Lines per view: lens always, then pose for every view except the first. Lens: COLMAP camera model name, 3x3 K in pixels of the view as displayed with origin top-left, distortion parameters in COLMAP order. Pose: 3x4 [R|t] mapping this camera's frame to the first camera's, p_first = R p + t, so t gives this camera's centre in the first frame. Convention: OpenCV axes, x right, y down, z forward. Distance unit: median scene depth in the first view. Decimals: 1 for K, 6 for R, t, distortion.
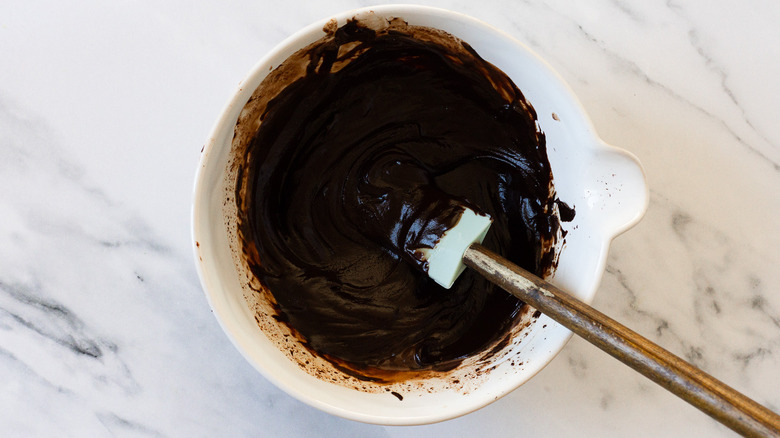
lens RADIAL K [[1226.7, 0, 390.0], [0, 1226.7, 219.0], [0, 0, 1]] dist [0.017749, -0.039369]
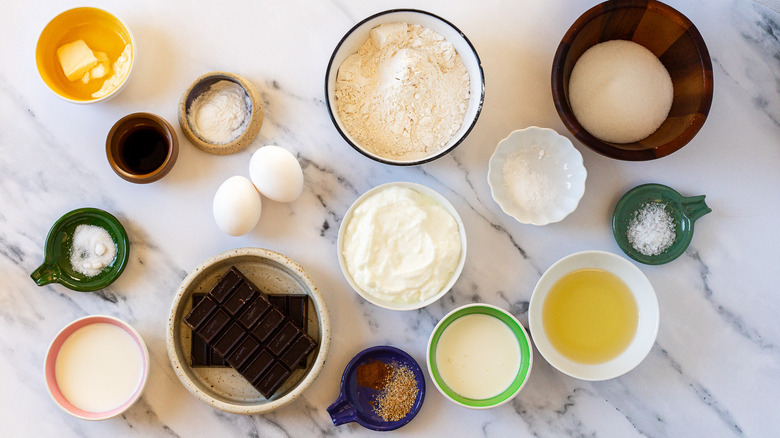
lens RADIAL K [[1226.7, 0, 390.0], [0, 1226.7, 219.0], [0, 0, 1]] dist [0.017749, -0.039369]
pose [[0.996917, 0.063936, -0.045485, 0.251622], [-0.065501, 0.997280, -0.033802, 0.020978], [0.043200, 0.036677, 0.998393, -0.838551]]
